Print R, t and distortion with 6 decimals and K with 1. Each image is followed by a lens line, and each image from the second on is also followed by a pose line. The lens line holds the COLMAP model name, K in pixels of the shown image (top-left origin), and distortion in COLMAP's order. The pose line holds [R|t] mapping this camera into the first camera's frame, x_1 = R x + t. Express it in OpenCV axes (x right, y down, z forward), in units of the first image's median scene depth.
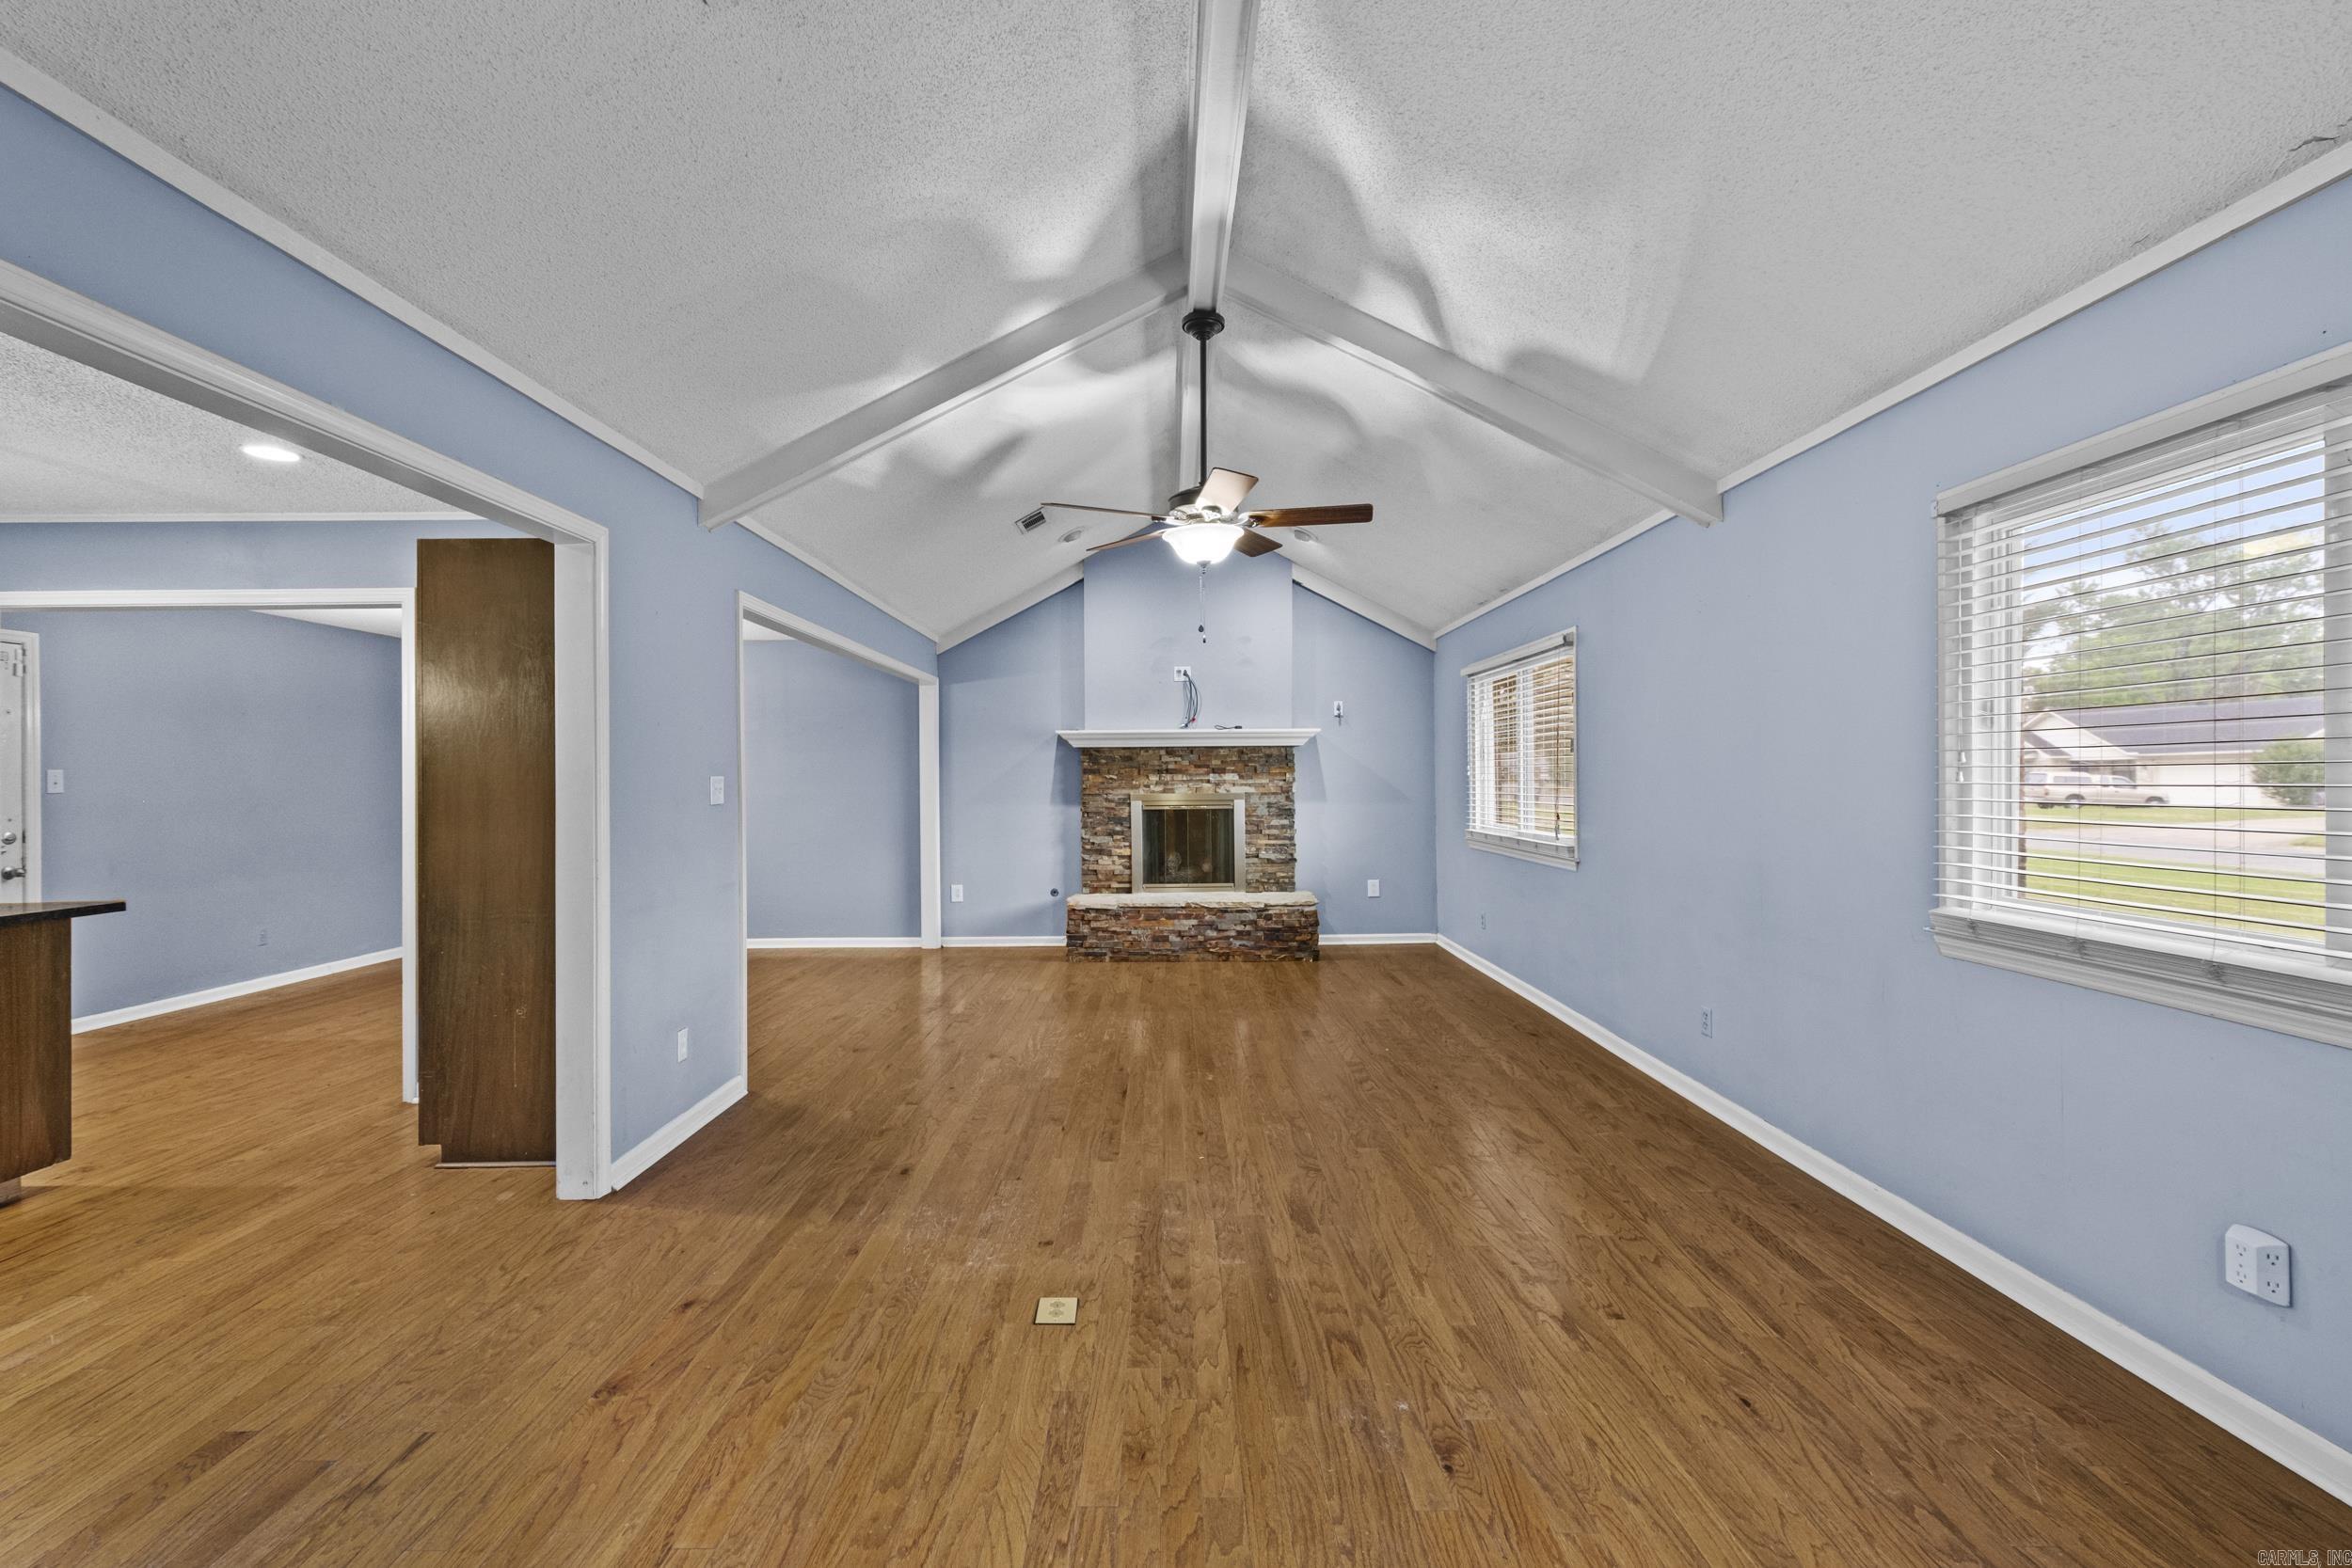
lens RADIAL K [[1026.4, 0, 1162.8], [0, 1026.4, 763.4], [0, 0, 1]] dist [0.007103, -0.000230]
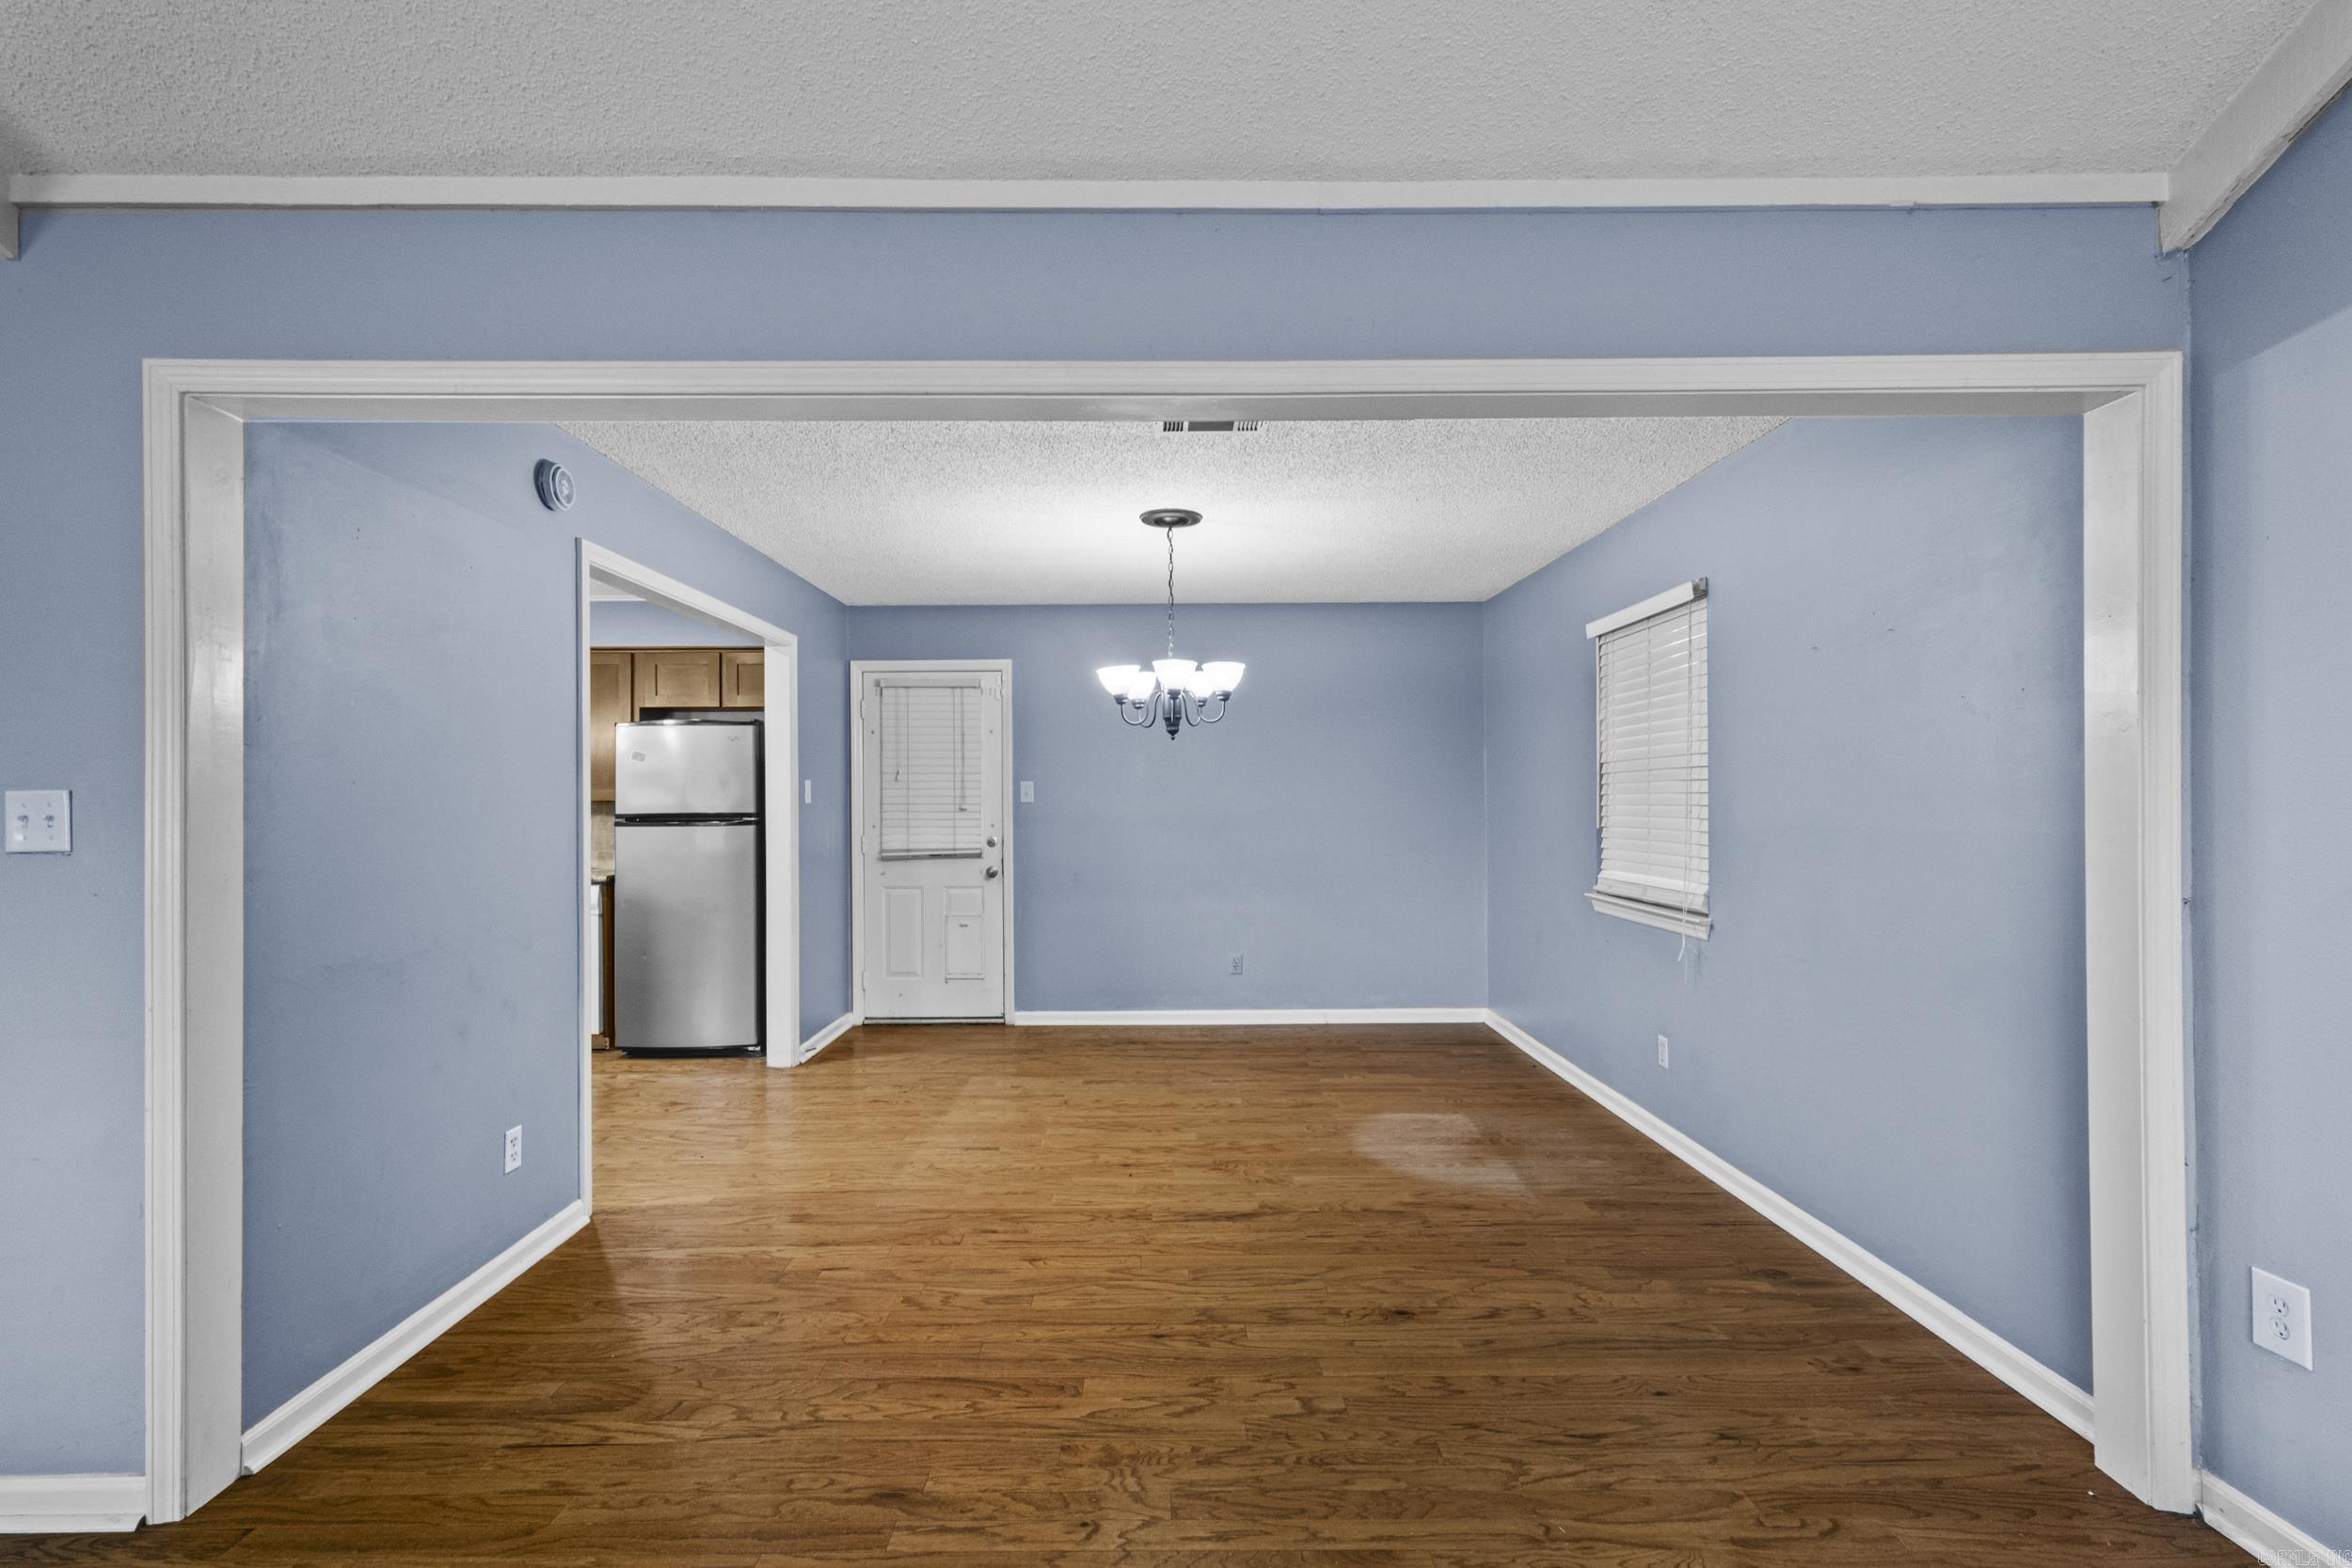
lens RADIAL K [[1026.4, 0, 1162.9], [0, 1026.4, 796.0], [0, 0, 1]] dist [0.007103, -0.000230]
pose [[-0.001785, 0.007697, -0.999969, 0.027258], [0.020491, 0.999761, 0.007658, 0.015571], [0.999788, -0.020476, -0.001942, 1.161444]]
